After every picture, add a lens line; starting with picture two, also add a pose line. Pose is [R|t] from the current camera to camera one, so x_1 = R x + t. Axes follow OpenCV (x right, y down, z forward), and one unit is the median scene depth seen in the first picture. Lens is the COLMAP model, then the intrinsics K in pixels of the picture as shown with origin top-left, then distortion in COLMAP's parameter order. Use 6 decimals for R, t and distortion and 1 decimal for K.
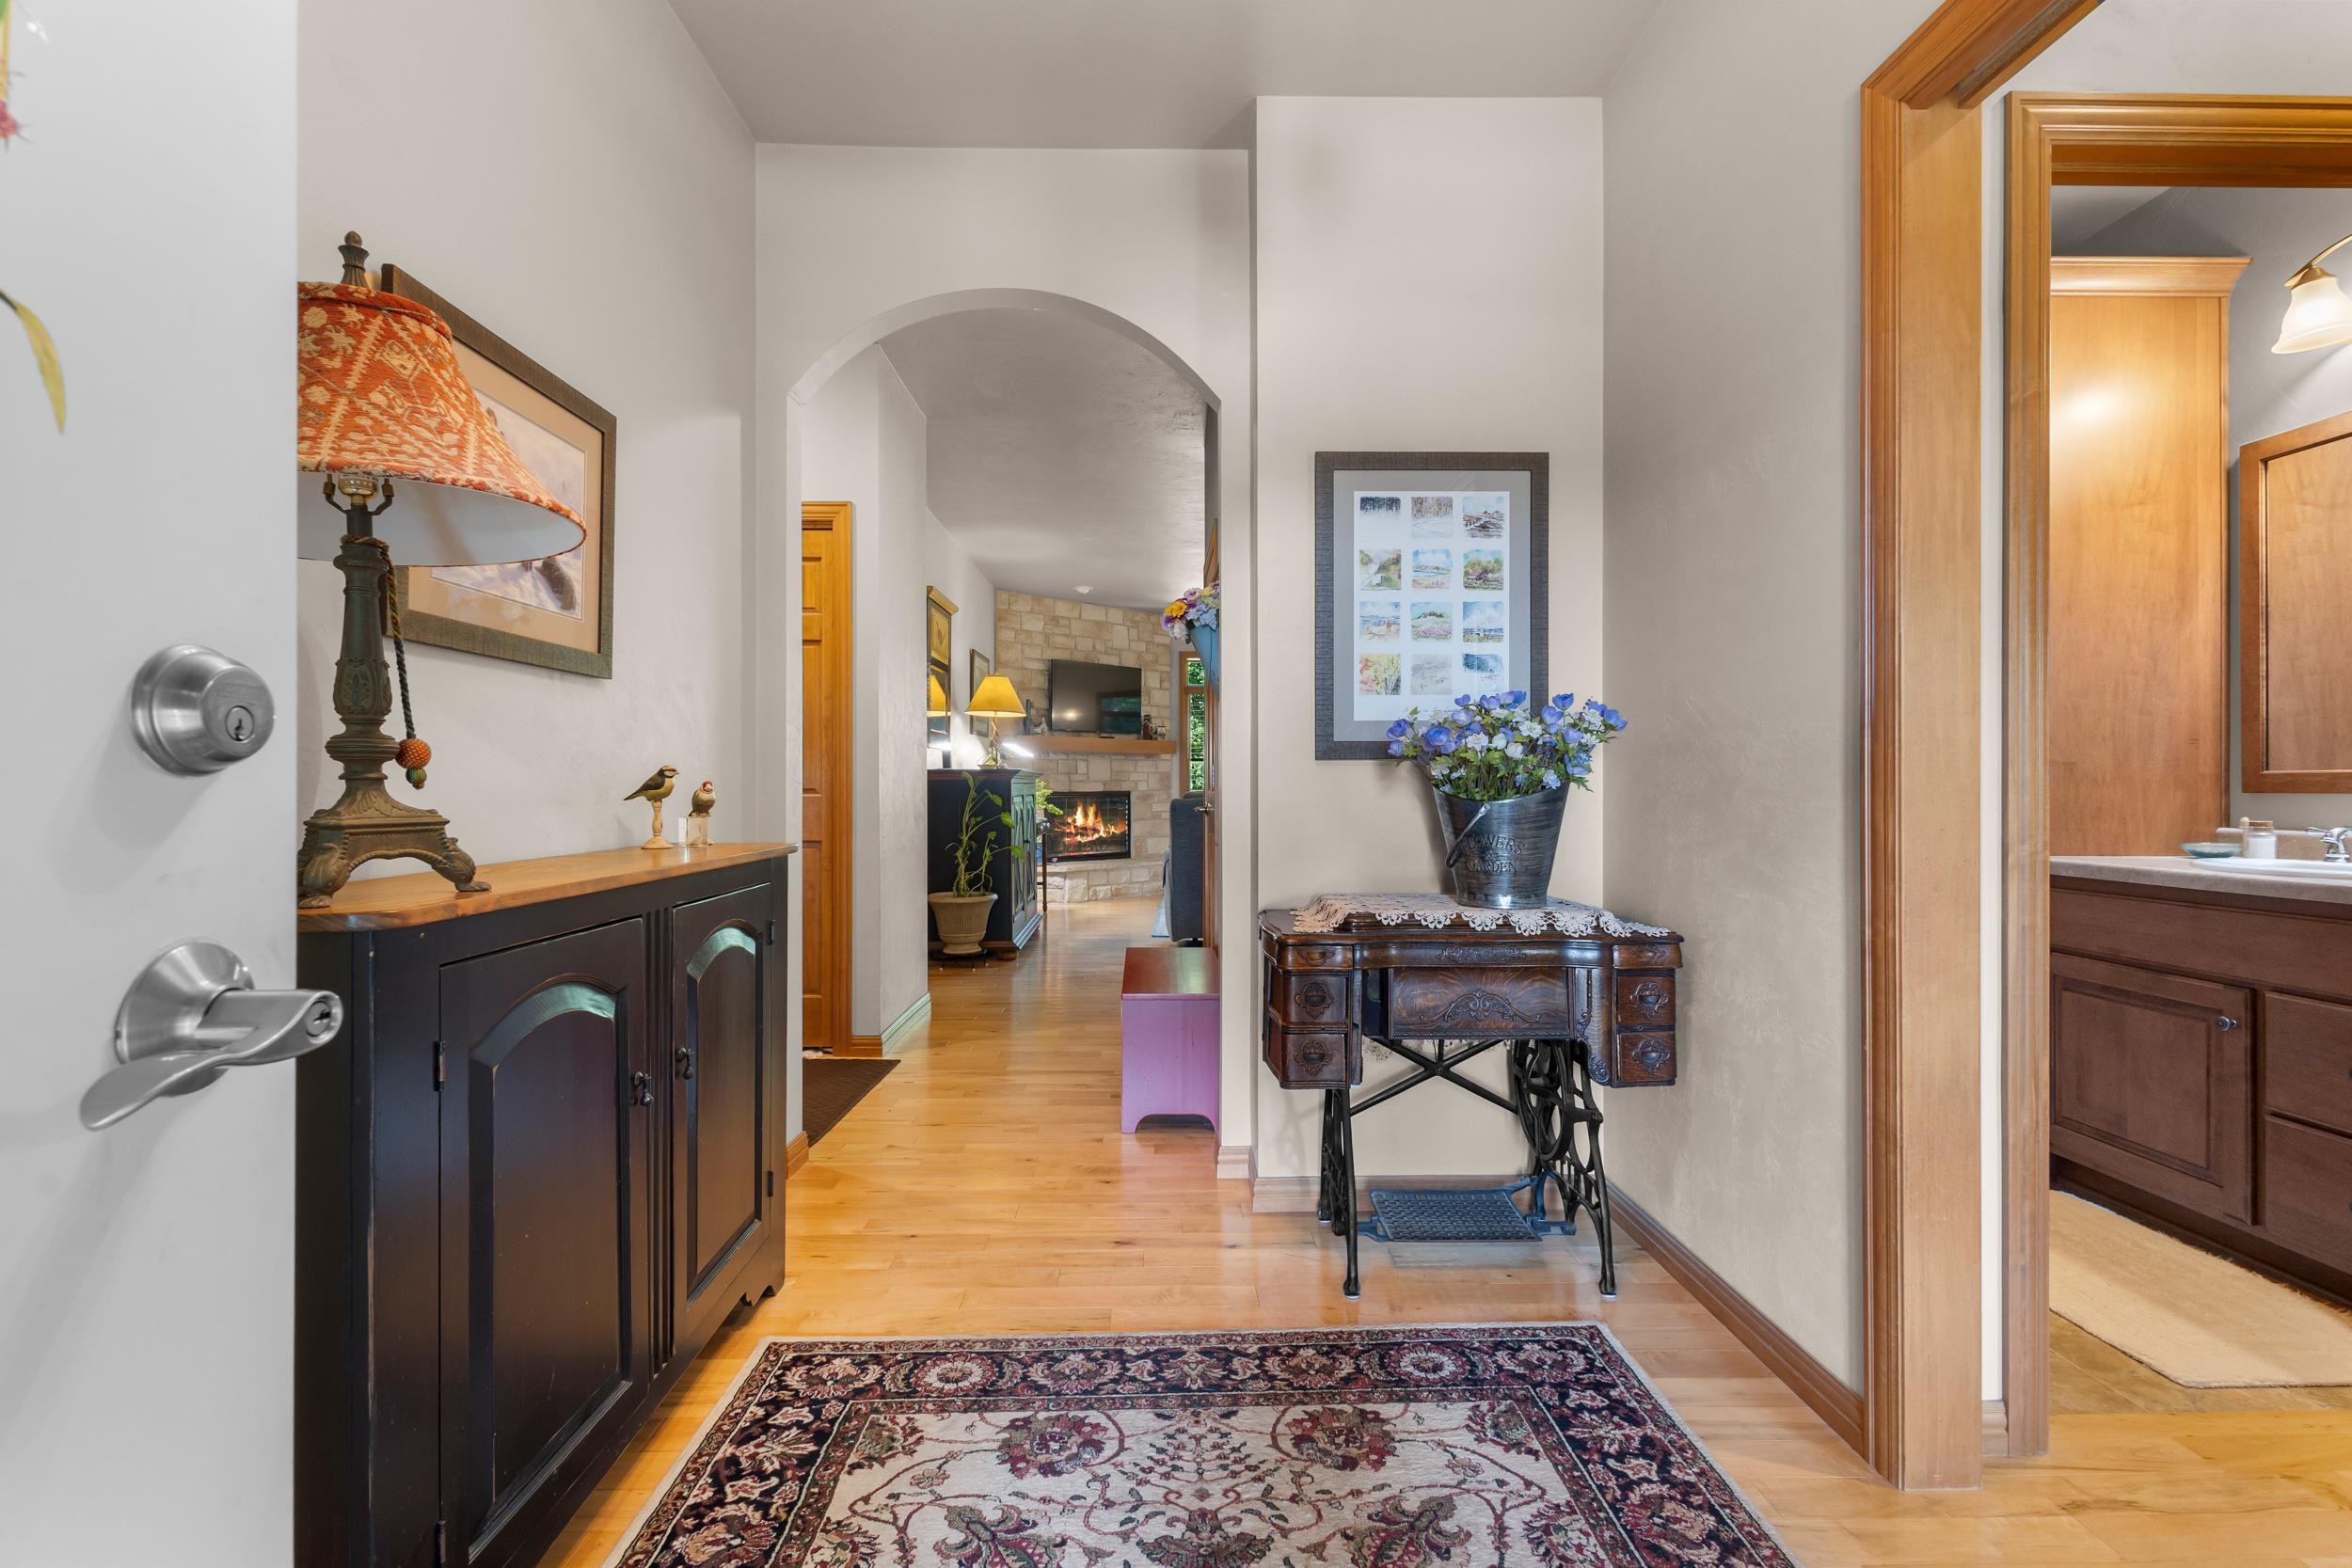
lens RADIAL K [[1086.8, 0, 1177.1], [0, 1086.8, 785.9], [0, 0, 1]] dist [0.002512, -0.000210]
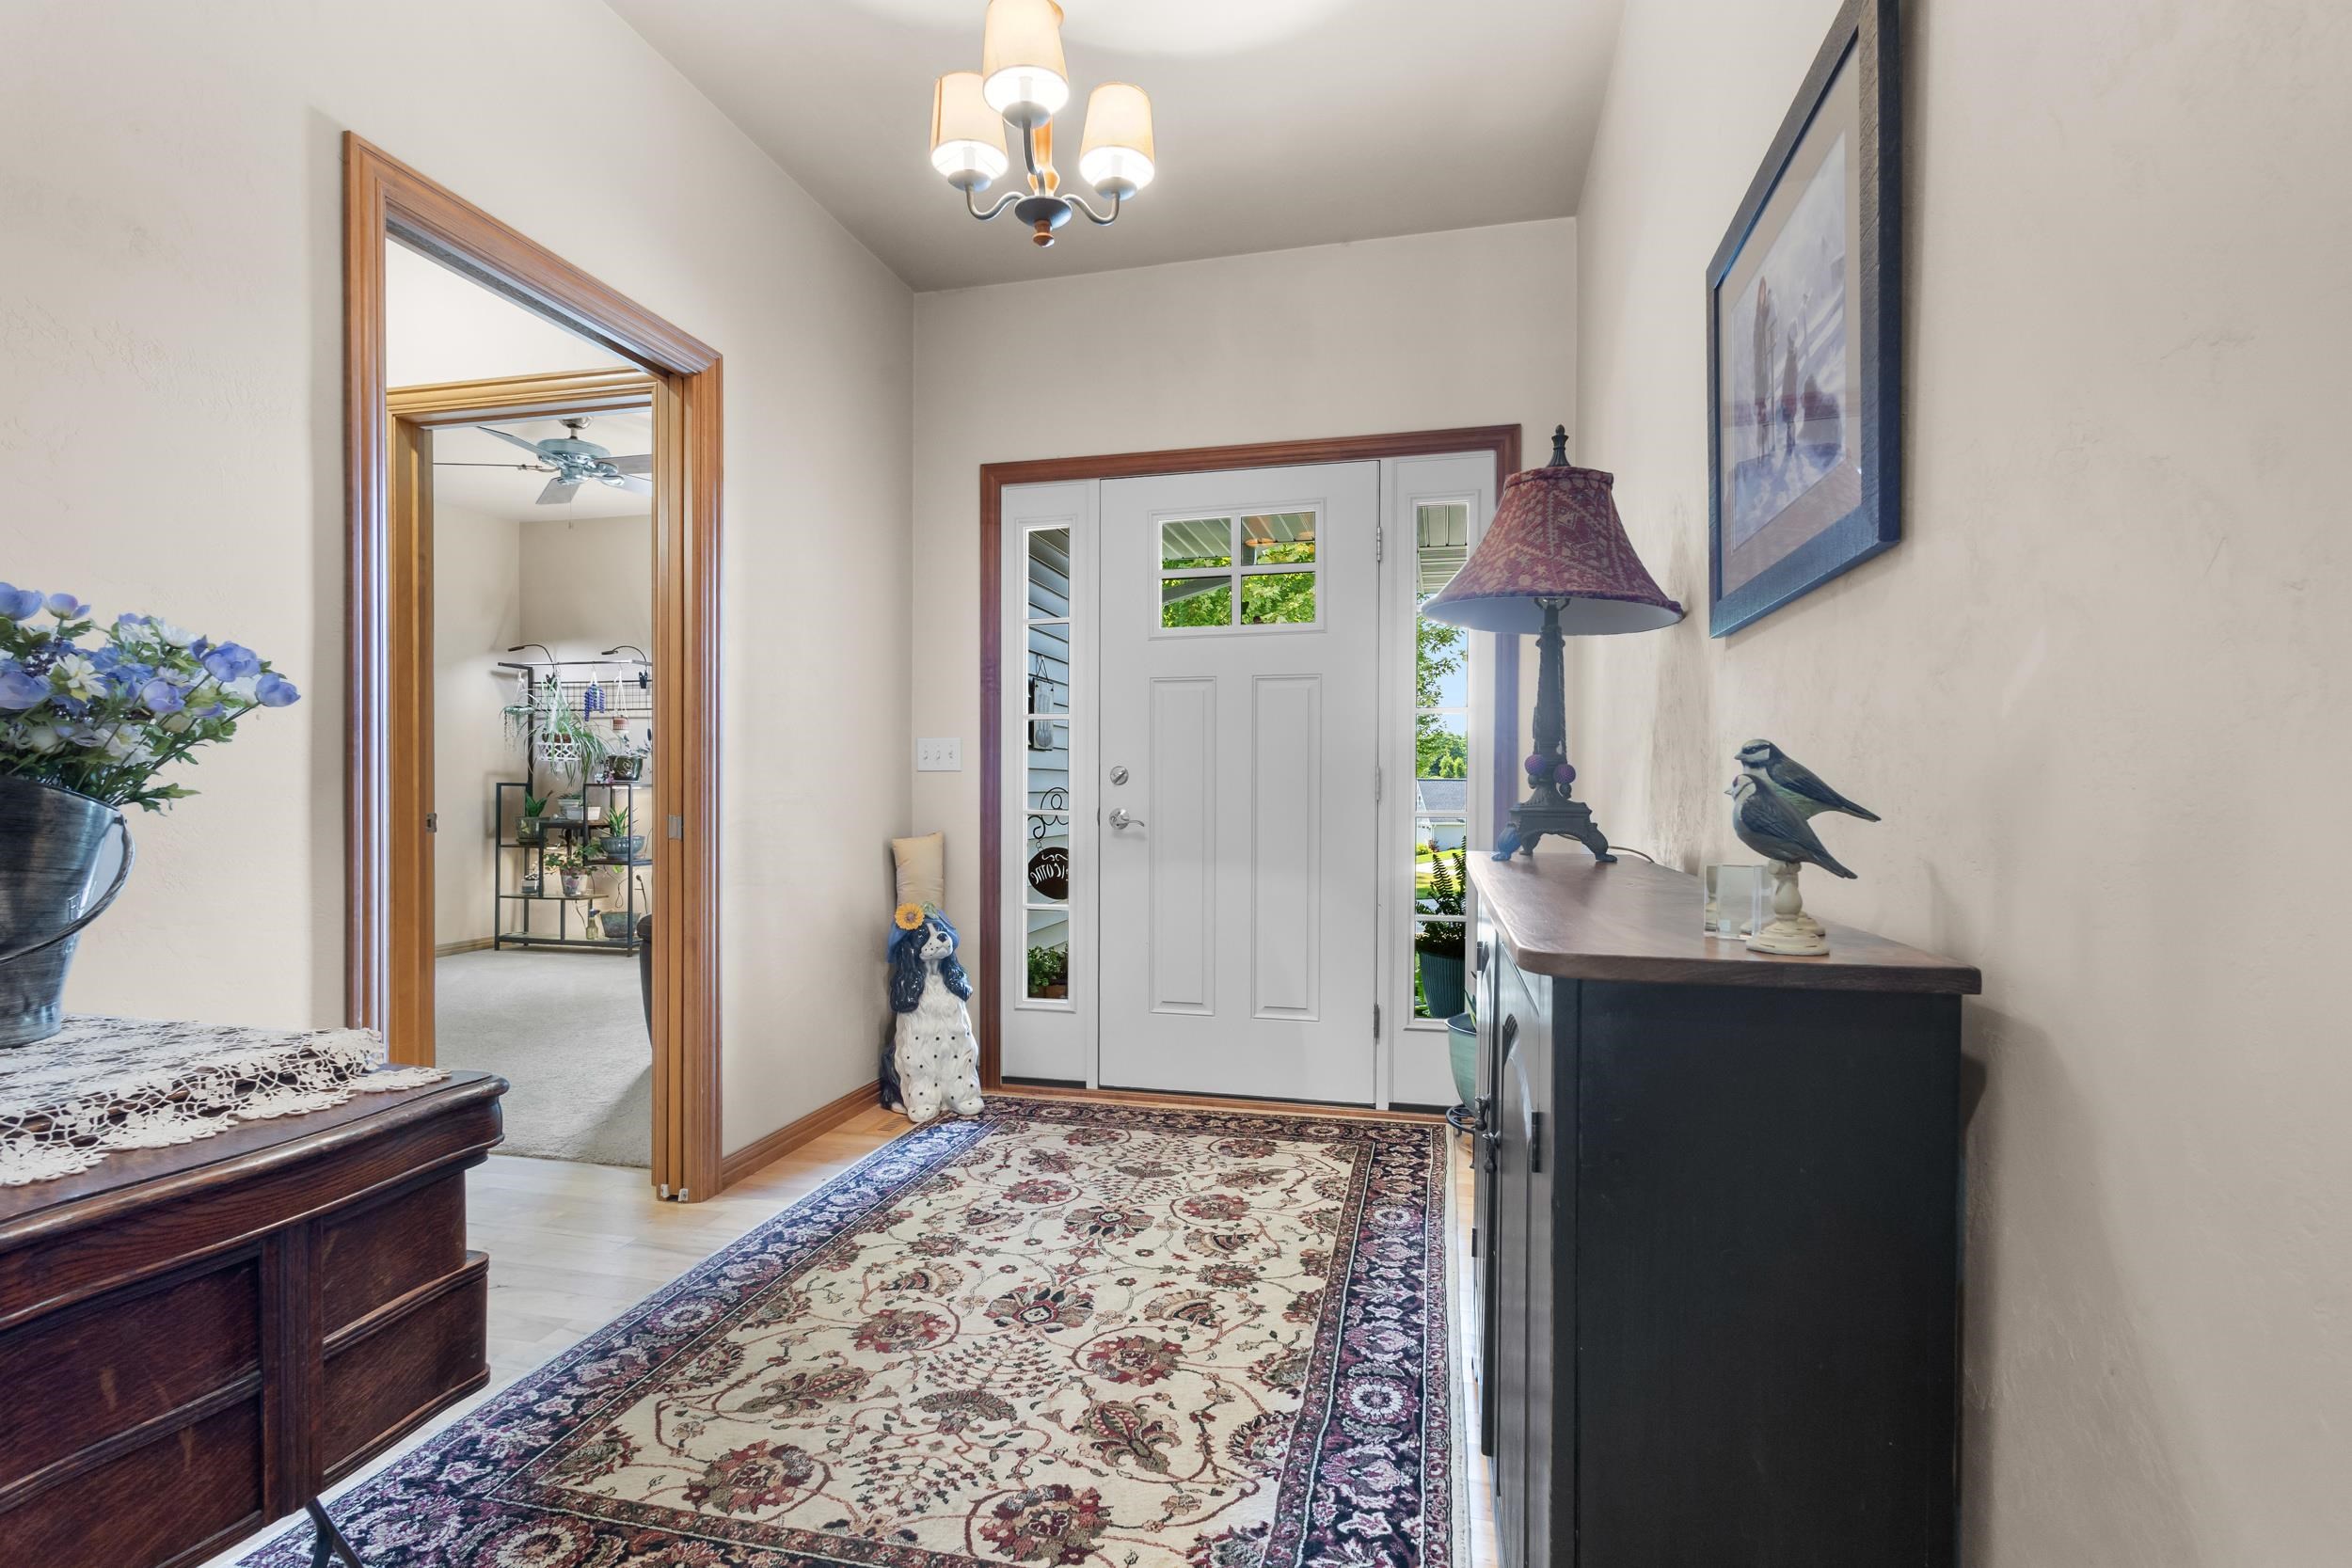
lens RADIAL K [[1086.8, 0, 1169.7], [0, 1086.8, 782.7], [0, 0, 1]] dist [0.002512, -0.000210]
pose [[-0.965426, -0.004743, 0.260634, -0.466409], [-0.005275, 0.999985, -0.001340, -0.001256], [-0.260624, -0.002668, -0.965437, 1.940407]]
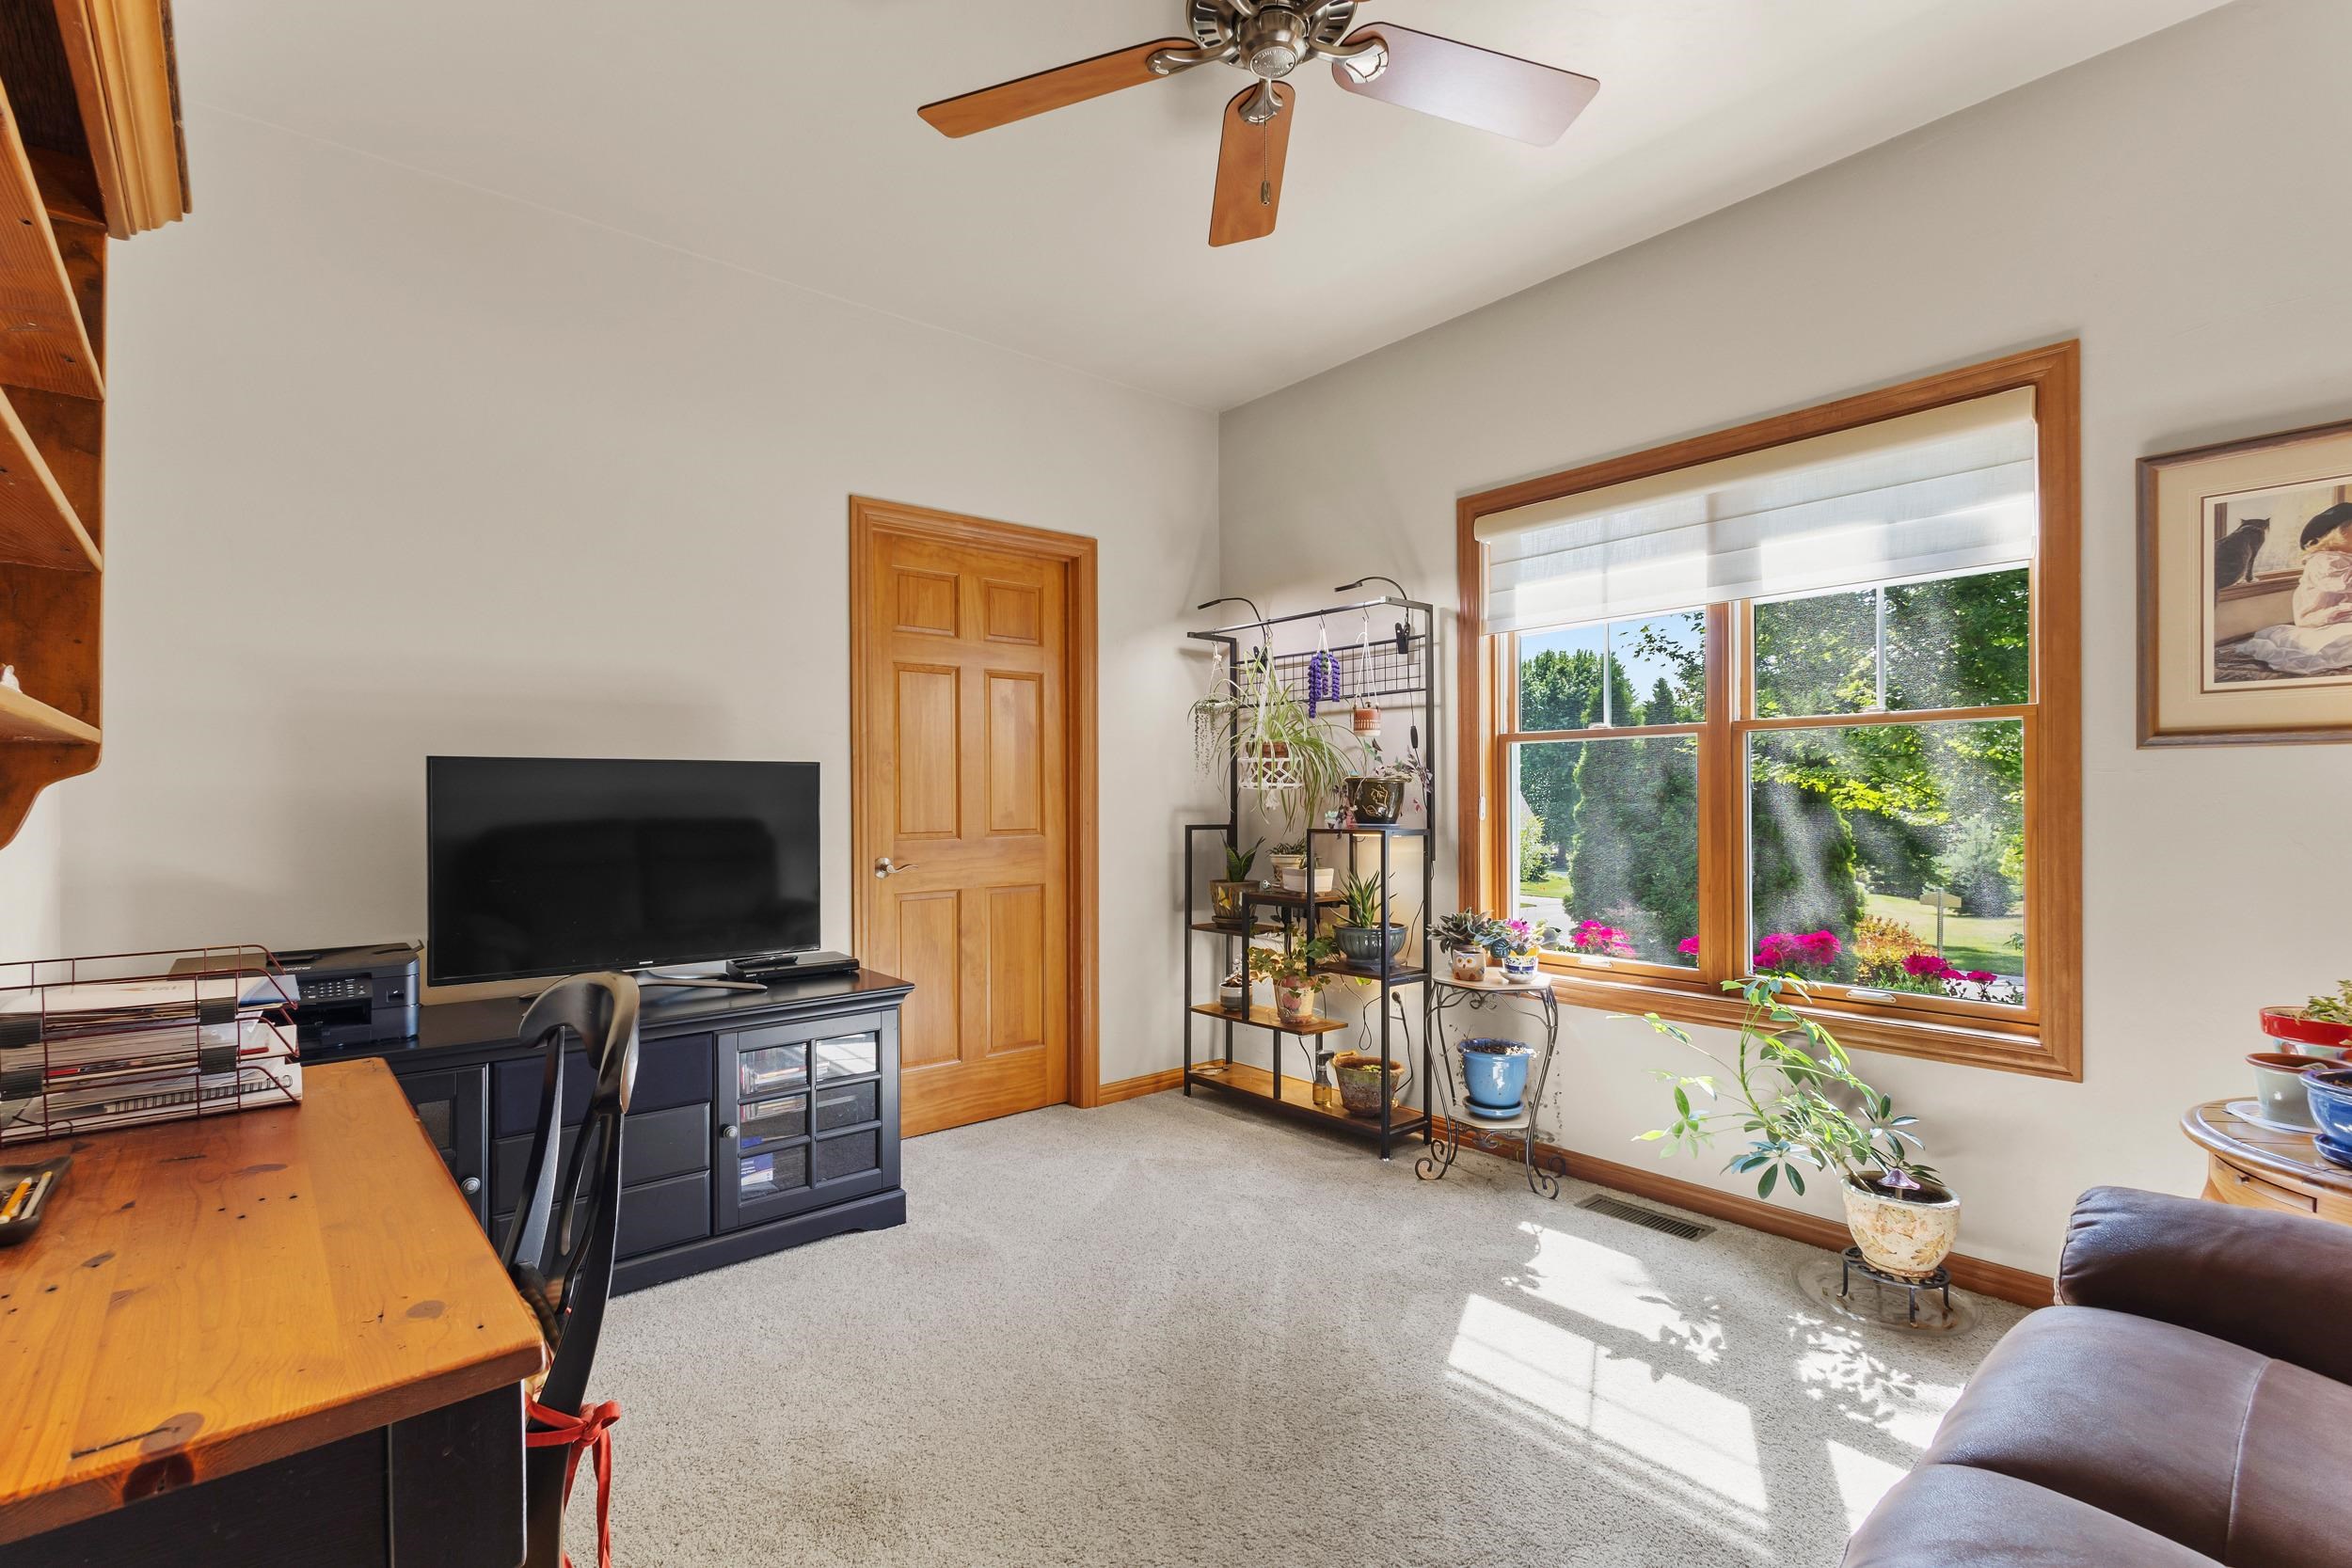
lens RADIAL K [[1086.8, 0, 1177.5], [0, 1086.8, 793.4], [0, 0, 1]] dist [0.002512, -0.000210]
pose [[-0.628432, 0.006966, 0.777833, 0.000701], [0.000690, 0.999965, -0.008398, -0.014631], [-0.777864, -0.004741, -0.628415, 1.432537]]
